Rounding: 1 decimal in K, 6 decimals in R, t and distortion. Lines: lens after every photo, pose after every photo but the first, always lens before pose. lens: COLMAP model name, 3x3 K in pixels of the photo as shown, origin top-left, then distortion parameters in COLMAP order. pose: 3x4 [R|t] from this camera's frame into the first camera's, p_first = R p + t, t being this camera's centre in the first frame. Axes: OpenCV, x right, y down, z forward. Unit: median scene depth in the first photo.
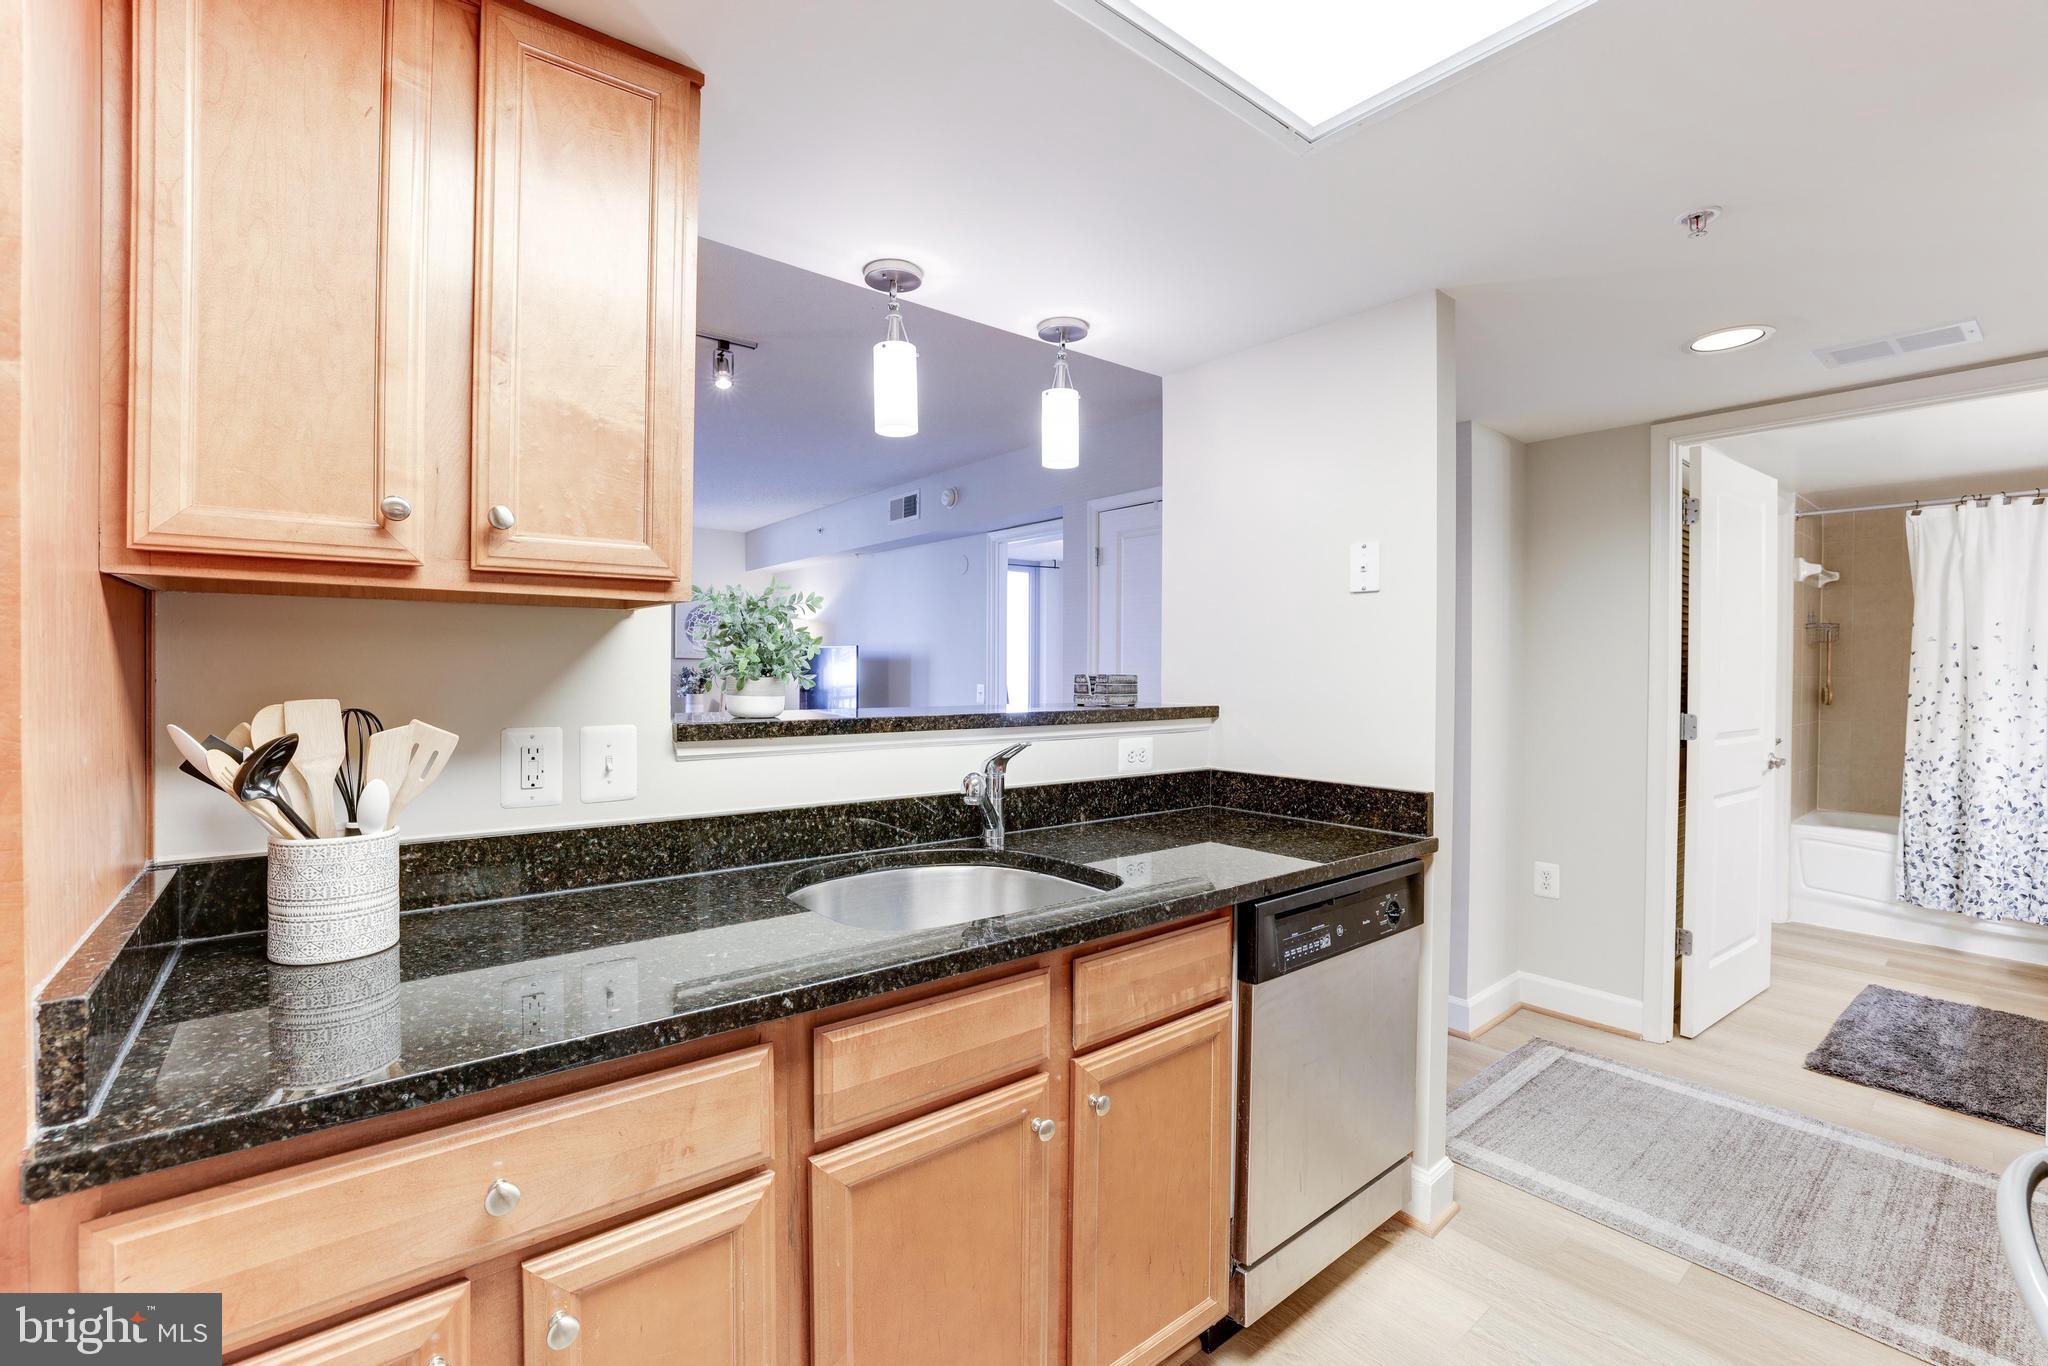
lens RADIAL K [[879.8, 0, 1026.4], [0, 879.8, 670.6], [0, 0, 1]] dist [-0.042396, 0.013595]
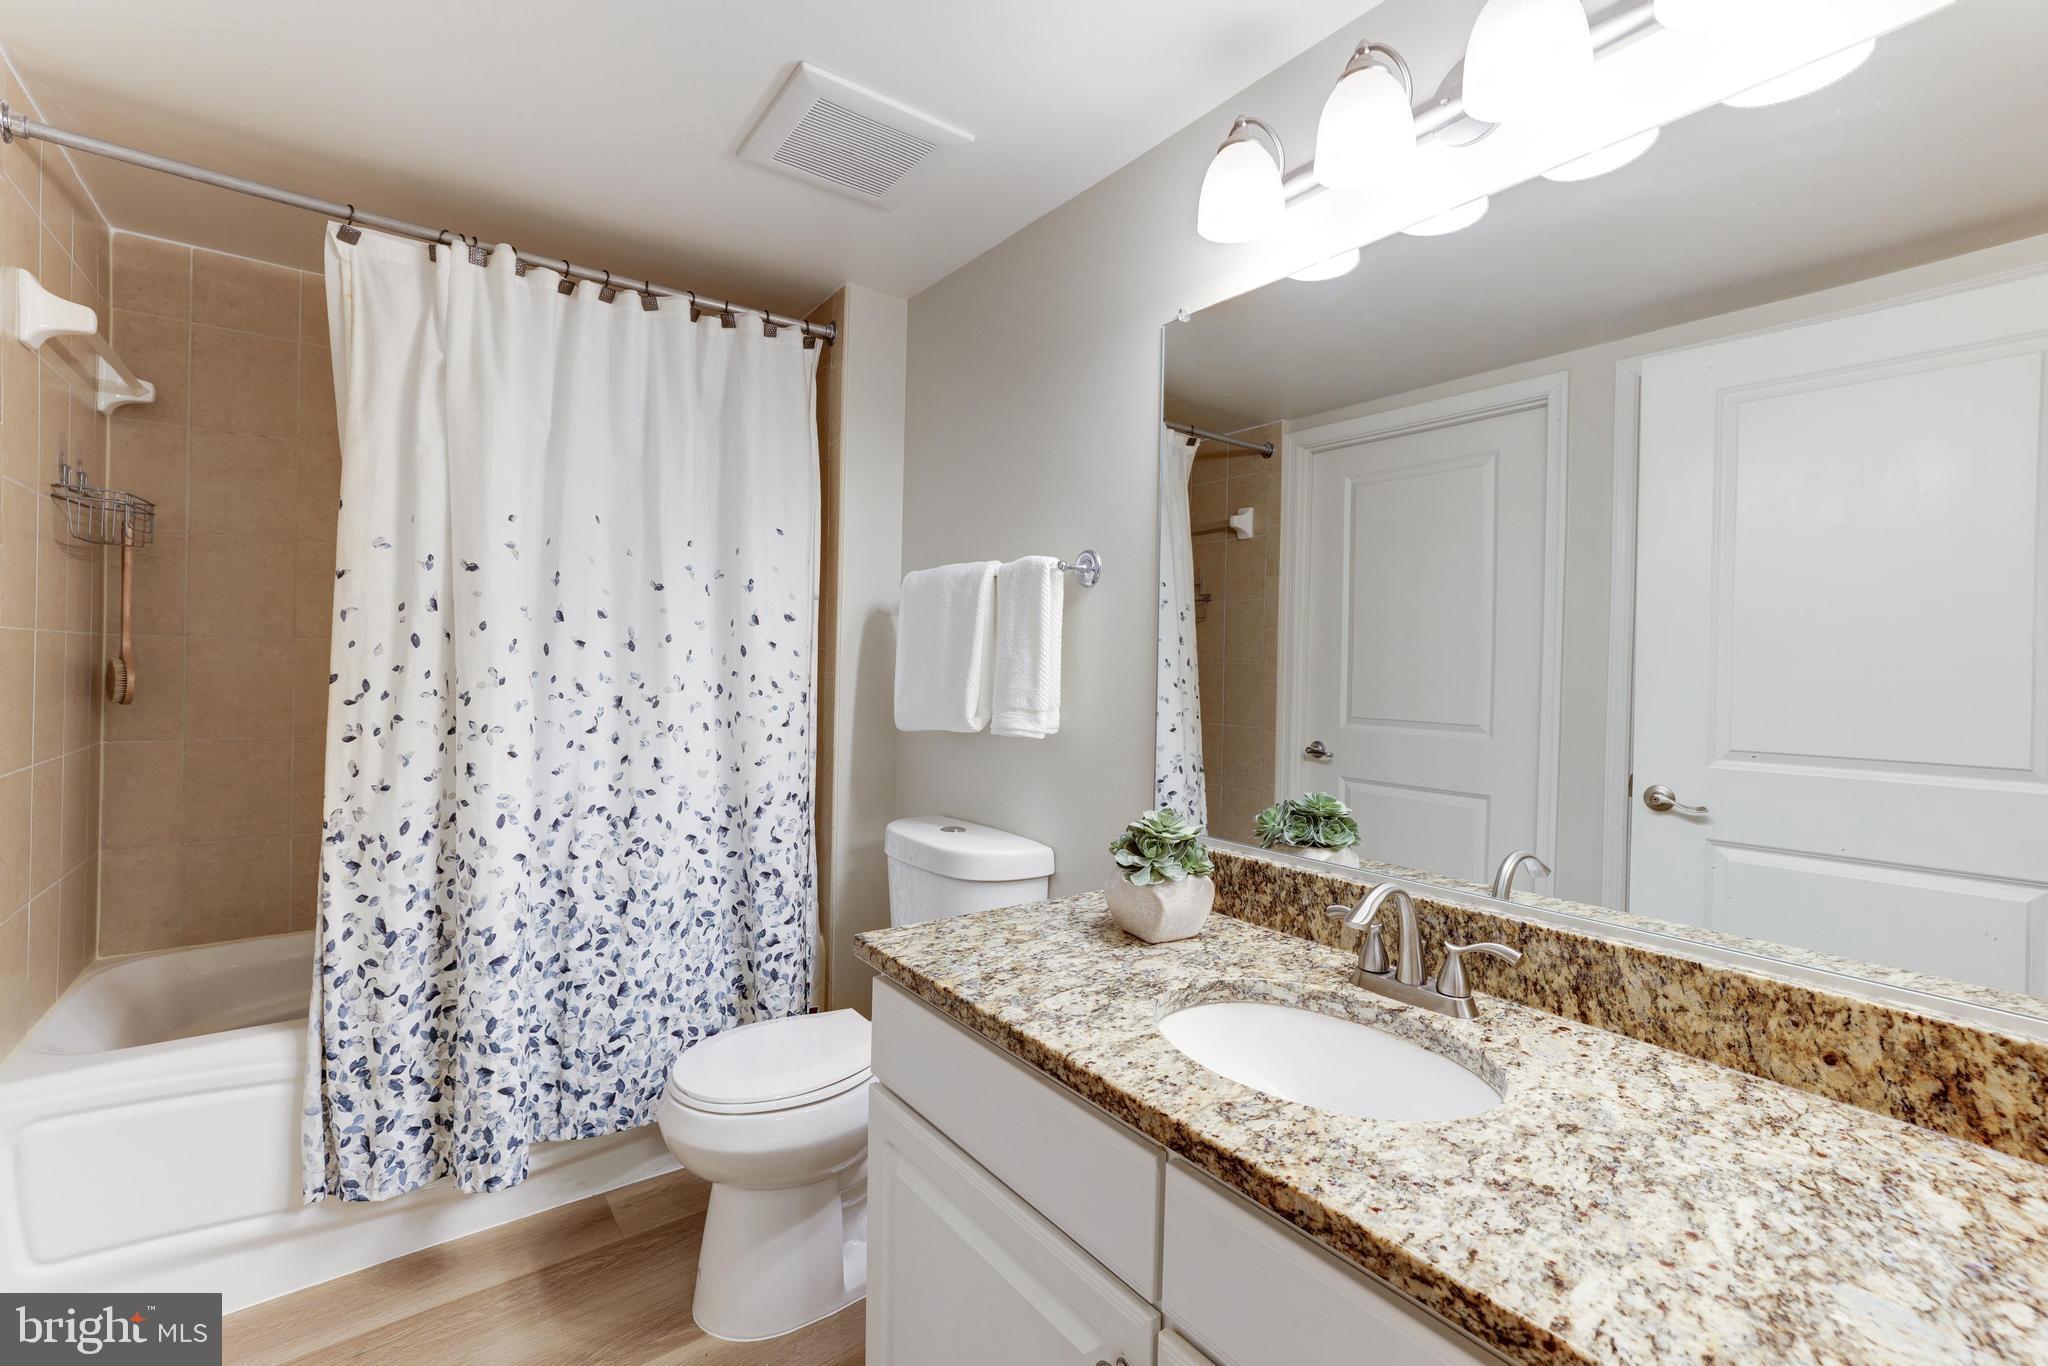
lens RADIAL K [[874.4, 0, 1026.7], [0, 874.4, 669.7], [0, 0, 1]] dist [-0.031809, 0.016715]
pose [[0.031728, -0.009264, 0.999454, 0.663428], [-0.011164, 0.999891, 0.009623, 0.018391], [-0.999434, -0.011463, 0.031621, 0.685749]]
